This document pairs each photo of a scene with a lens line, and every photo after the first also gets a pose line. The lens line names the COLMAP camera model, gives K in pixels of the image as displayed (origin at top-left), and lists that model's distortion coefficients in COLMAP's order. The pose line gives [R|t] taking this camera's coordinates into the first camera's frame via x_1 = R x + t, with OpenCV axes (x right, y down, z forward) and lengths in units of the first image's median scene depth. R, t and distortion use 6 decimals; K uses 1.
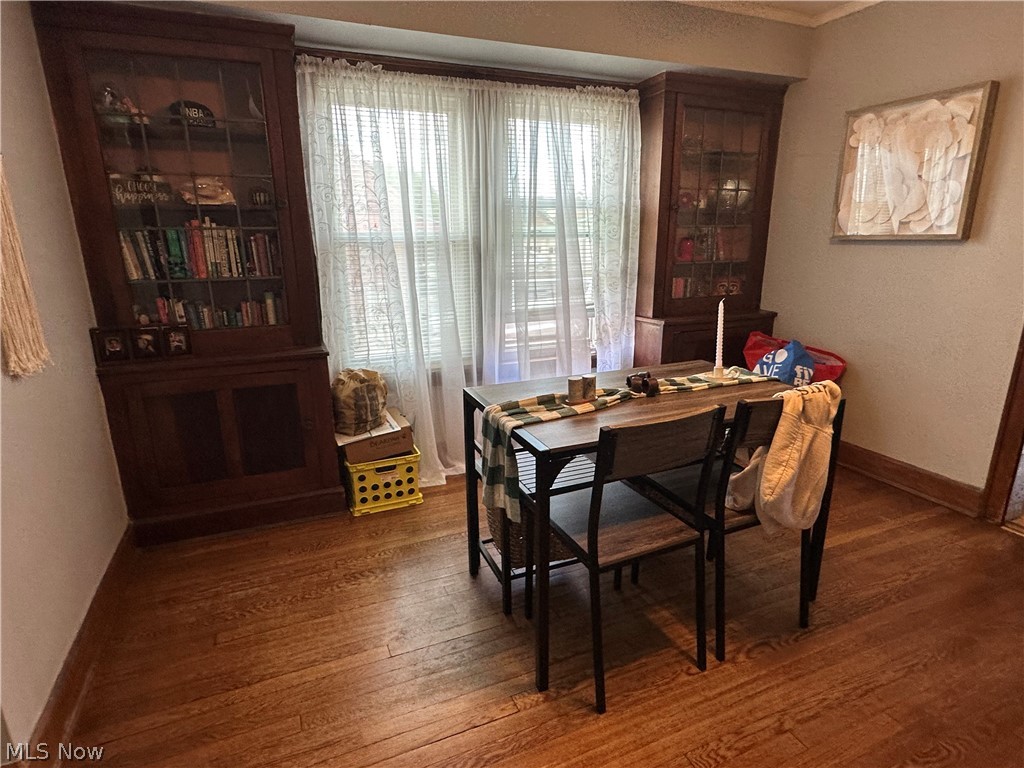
lens RADIAL K [[547.8, 0, 507.9], [0, 547.8, 385.6], [0, 0, 1]] dist [-0.006151, 0.002164]
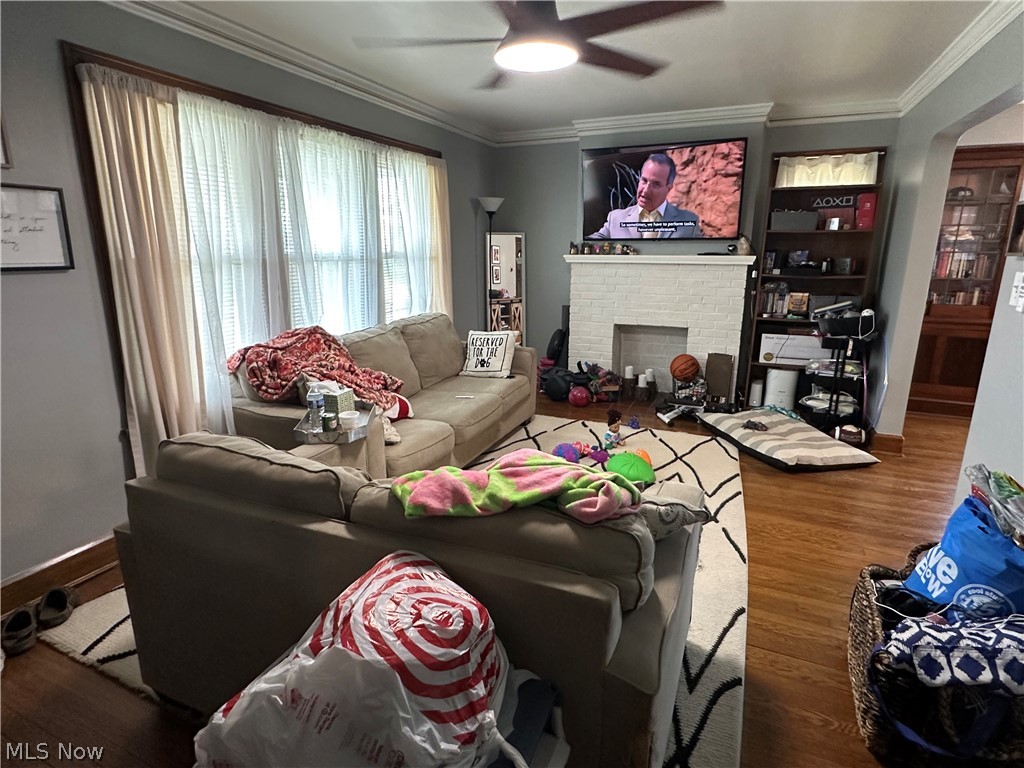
lens RADIAL K [[547.8, 0, 512.9], [0, 547.8, 384.5], [0, 0, 1]] dist [-0.006151, 0.002164]
pose [[0.686934, 0.191529, -0.701027, -0.170655], [-0.198328, 0.977435, 0.072707, 0.317278], [0.699134, 0.089088, 0.709419, -1.327828]]
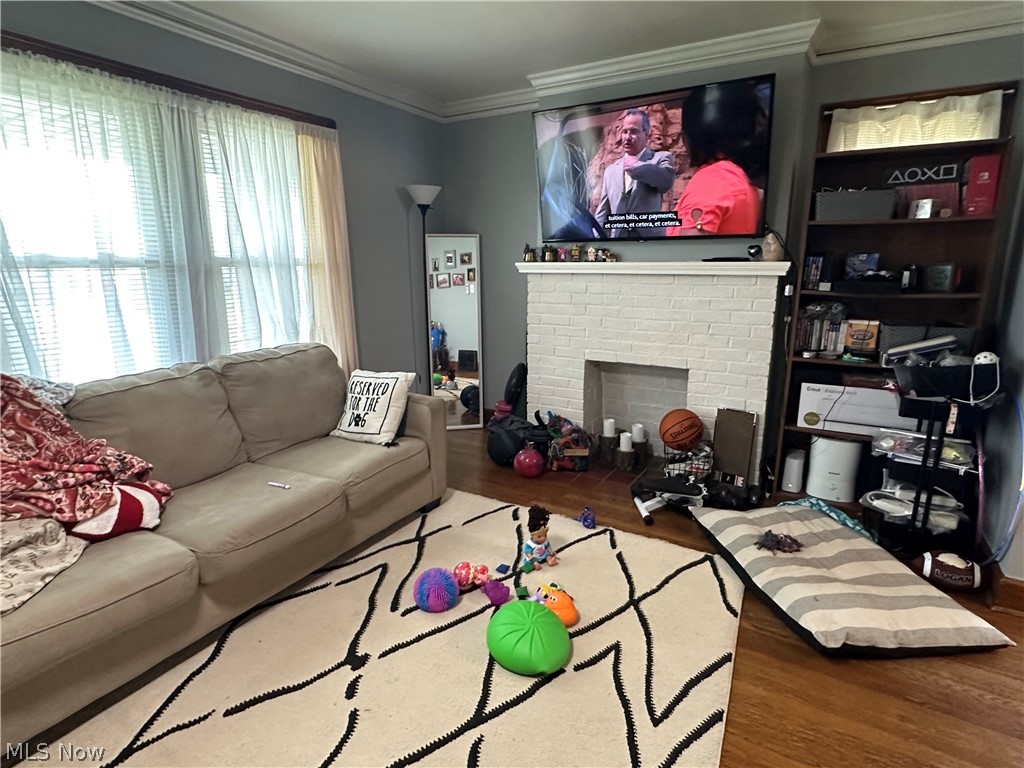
lens RADIAL K [[547.8, 0, 510.4], [0, 547.8, 381.9], [0, 0, 1]] dist [-0.006151, 0.002164]
pose [[0.594417, 0.183889, -0.782850, -0.366516], [-0.214818, 0.974436, 0.065781, 0.174455], [0.774934, 0.129068, 0.618724, -0.671991]]
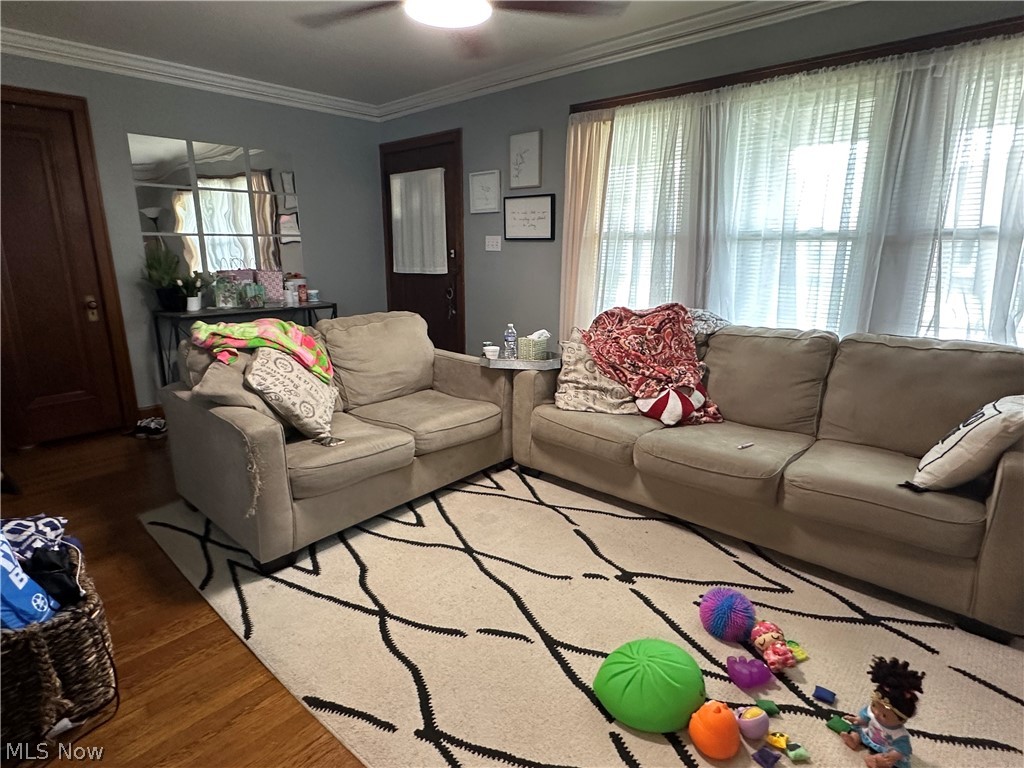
lens RADIAL K [[547.8, 0, 503.8], [0, 547.8, 384.4], [0, 0, 1]] dist [-0.006151, 0.002164]
pose [[-0.908867, 0.109427, -0.402475, -0.515481], [-0.102165, 0.877164, 0.469196, -0.013381], [0.404379, 0.467556, -0.786046, 0.135463]]
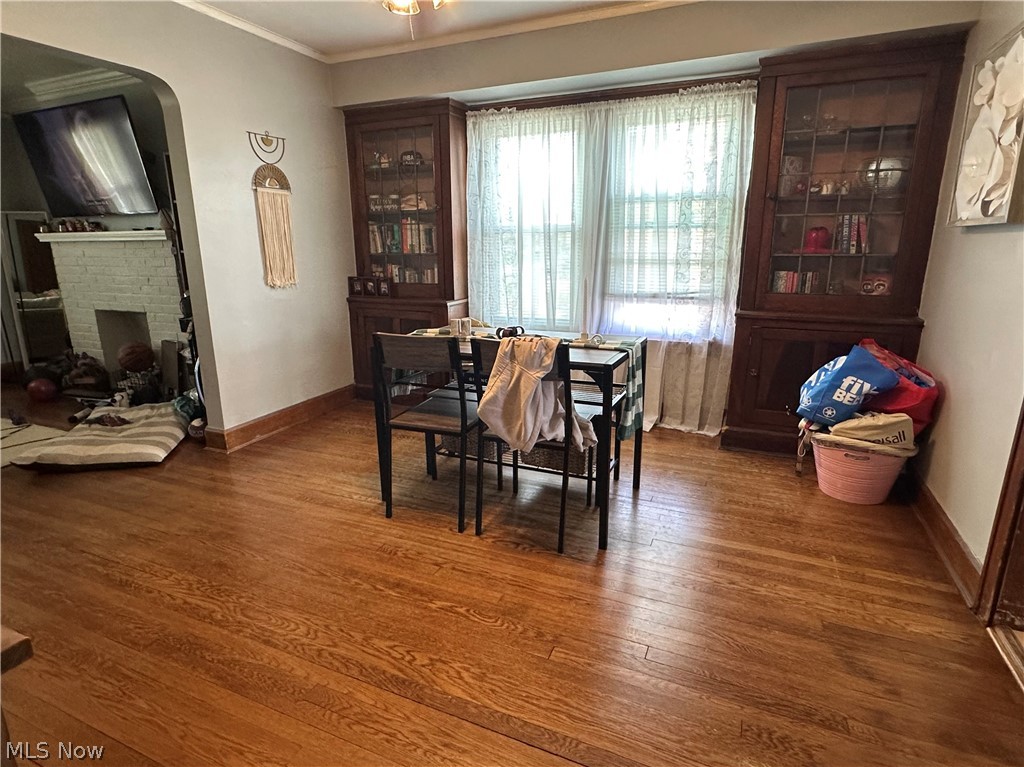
lens RADIAL K [[547.8, 0, 506.4], [0, 547.8, 382.2], [0, 0, 1]] dist [-0.006151, 0.002164]
pose [[0.691462, 0.185874, -0.698091, 0.902279], [-0.190466, 0.979048, 0.072025, 0.014332], [0.696852, 0.083160, 0.712377, 0.033318]]
